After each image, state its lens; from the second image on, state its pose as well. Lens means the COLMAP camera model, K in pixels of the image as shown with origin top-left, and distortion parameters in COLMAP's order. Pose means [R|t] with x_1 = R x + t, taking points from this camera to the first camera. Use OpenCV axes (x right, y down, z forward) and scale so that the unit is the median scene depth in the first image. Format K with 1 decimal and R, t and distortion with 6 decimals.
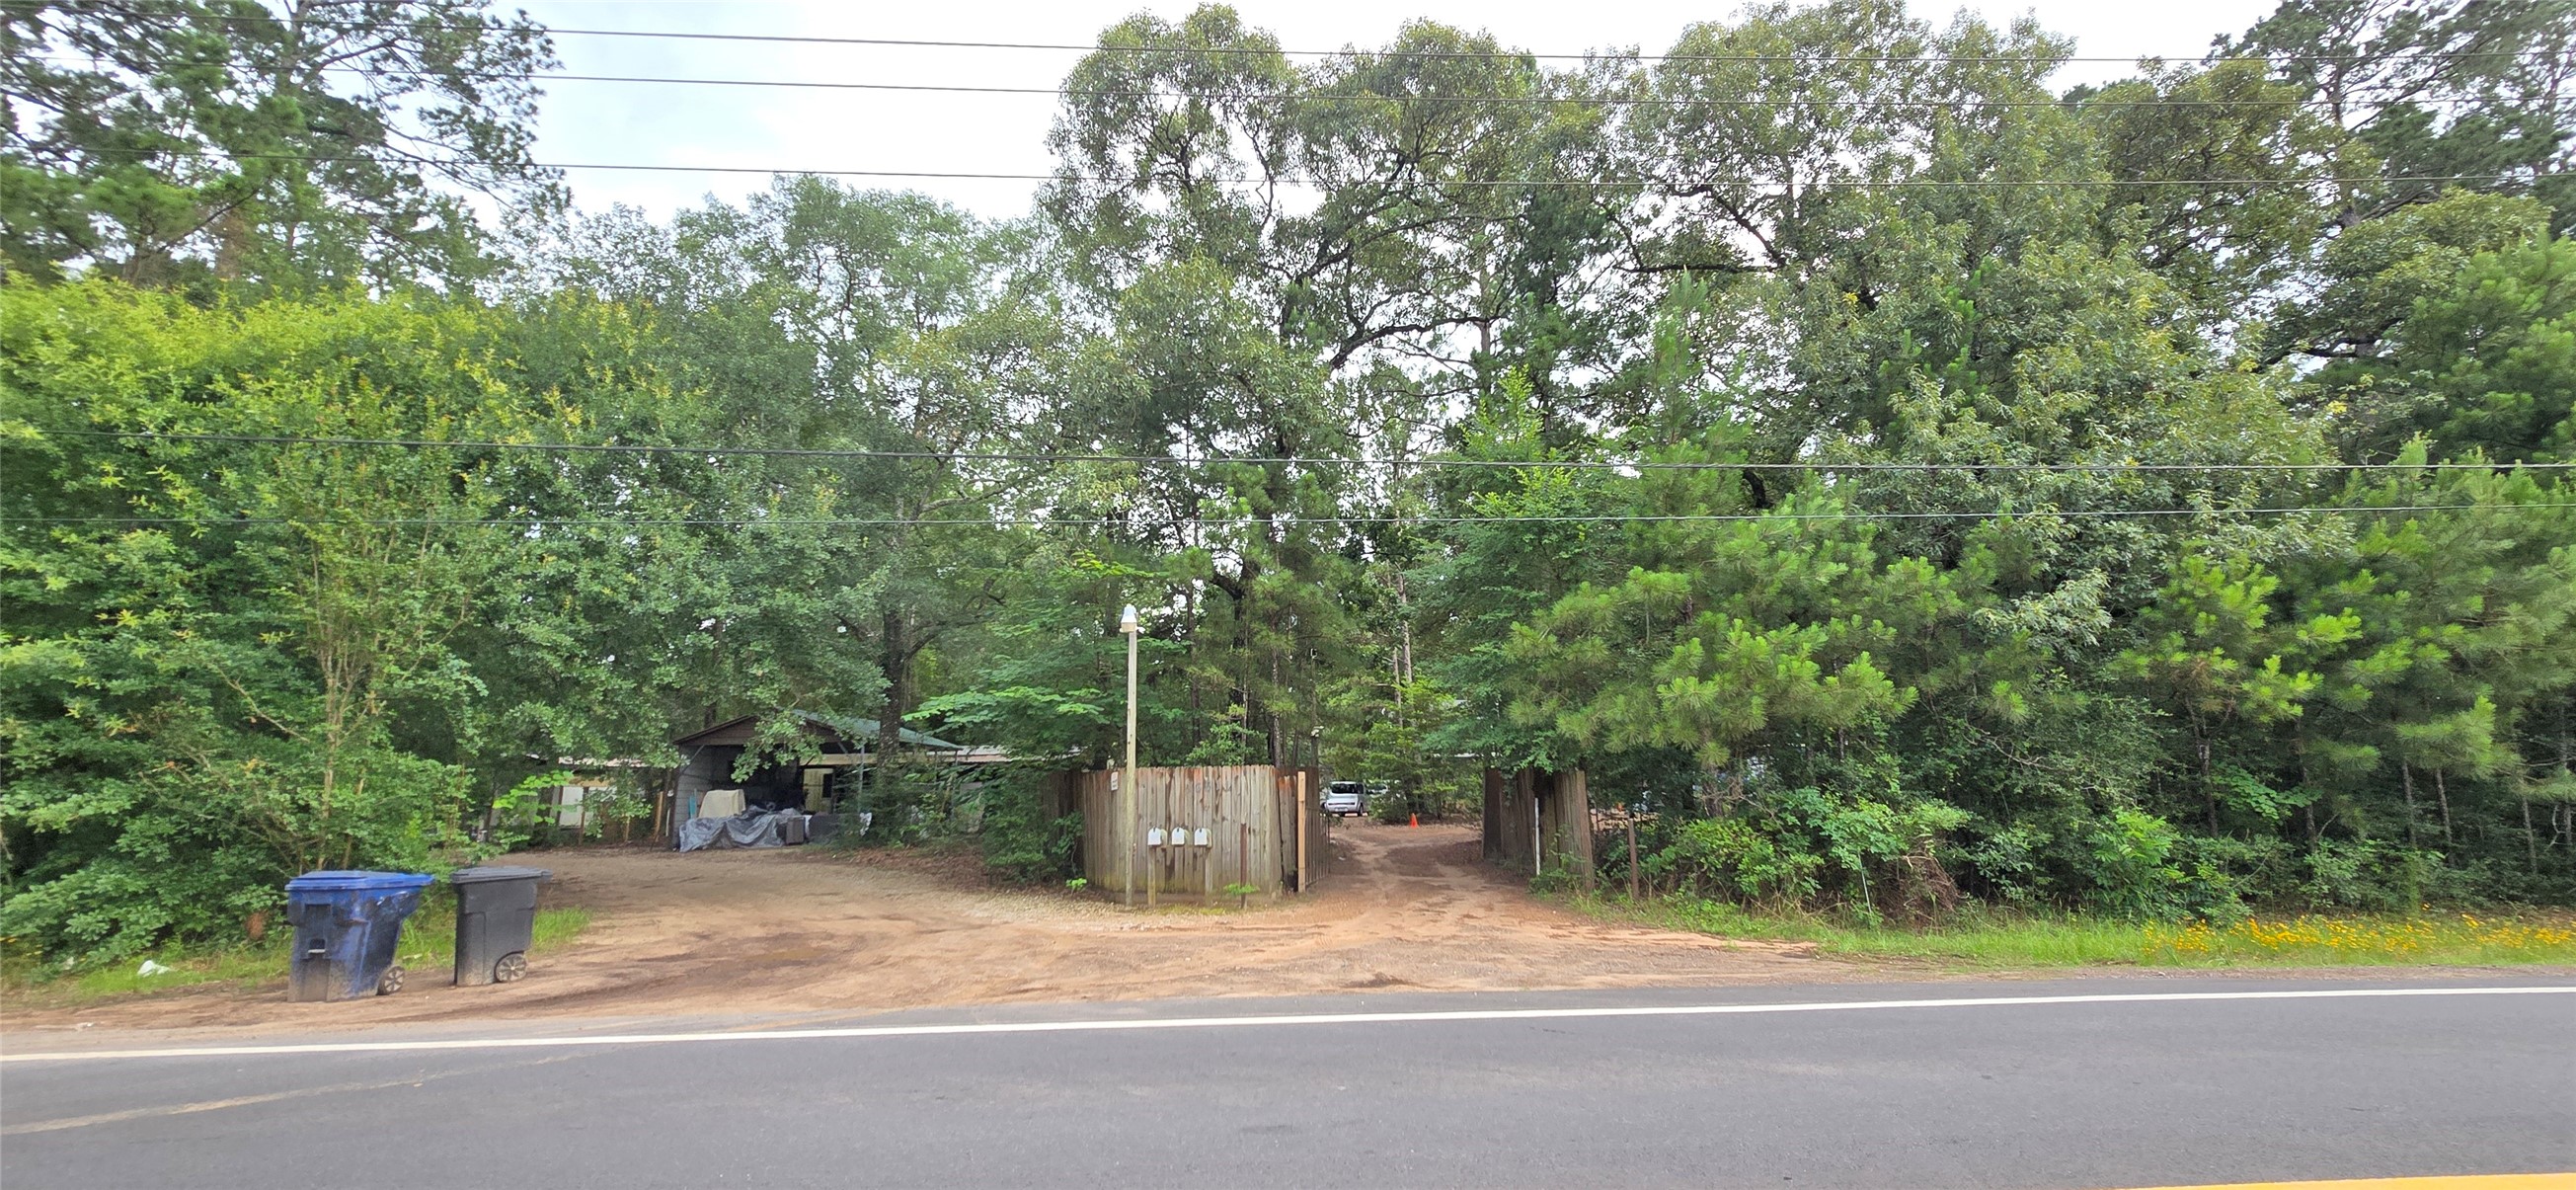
lens RADIAL K [[1057.0, 0, 1298.7], [0, 1057.0, 586.7], [0, 0, 1]] dist [-0.001890, -0.000234]
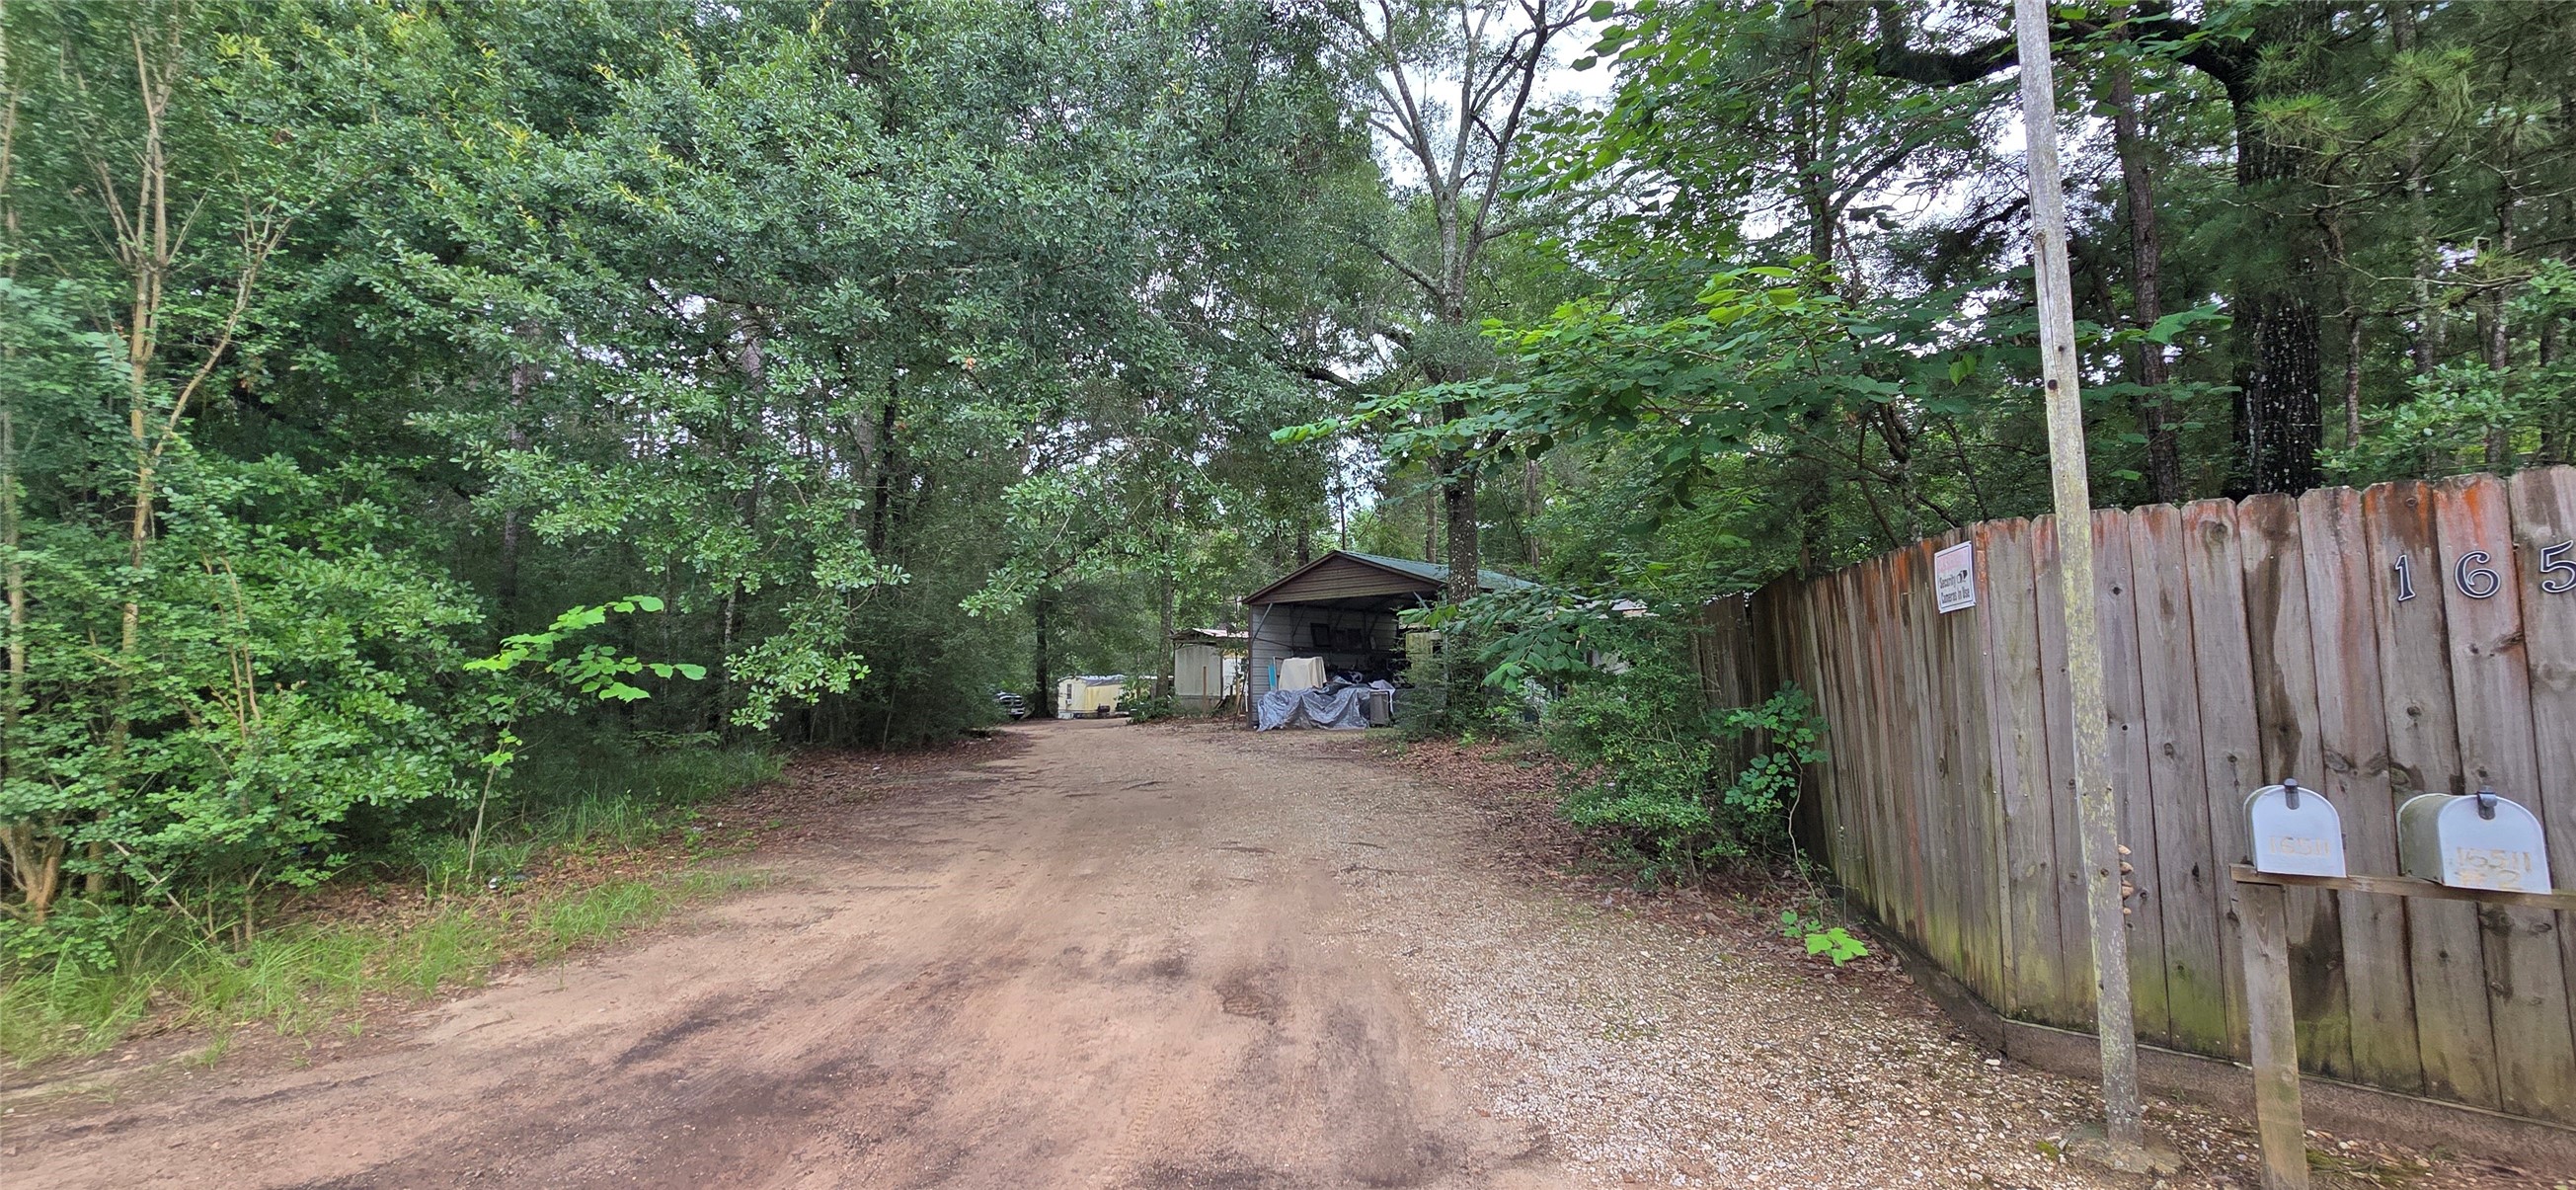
lens RADIAL K [[1072.9, 0, 1283.2], [0, 1072.9, 583.4], [0, 0, 1]] dist [0.000876, -0.000185]
pose [[0.812578, -0.045270, -0.581091, -0.140633], [0.111302, 0.990684, 0.078462, 0.132737], [0.572126, -0.128433, 0.810047, 0.628463]]
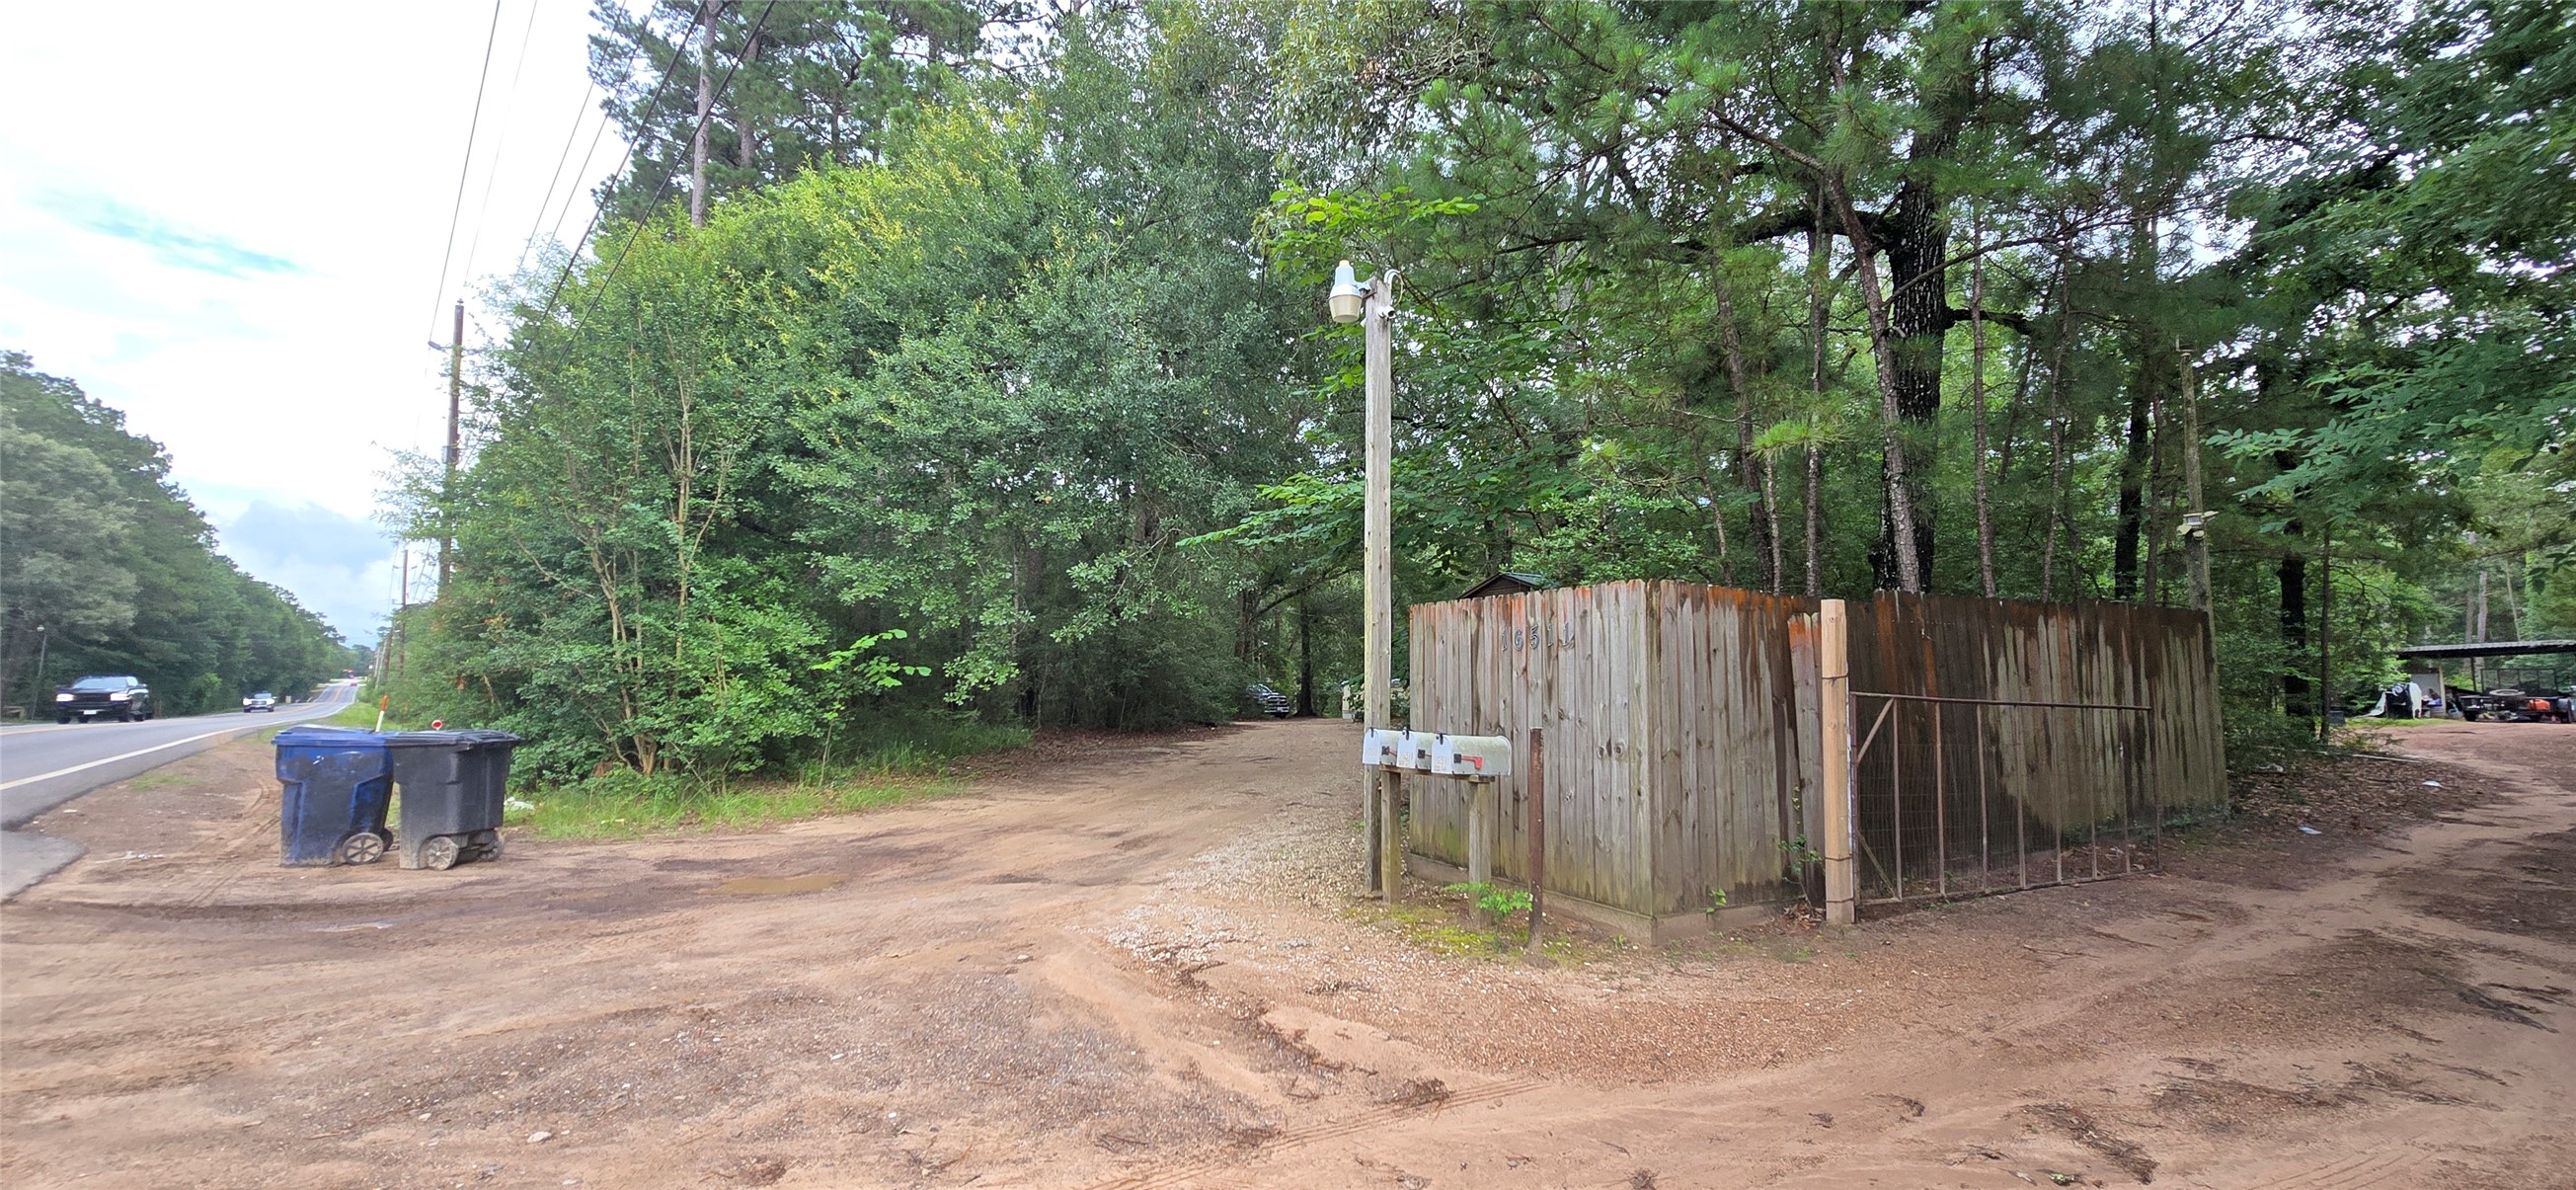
lens RADIAL K [[1072.9, 0, 1283.2], [0, 1072.9, 583.4], [0, 0, 1]] dist [0.000876, -0.000185]
pose [[0.599793, -0.055786, -0.798208, 0.173759], [0.139391, 0.989598, 0.035580, 0.121613], [0.787920, -0.132604, 0.601330, 0.586751]]
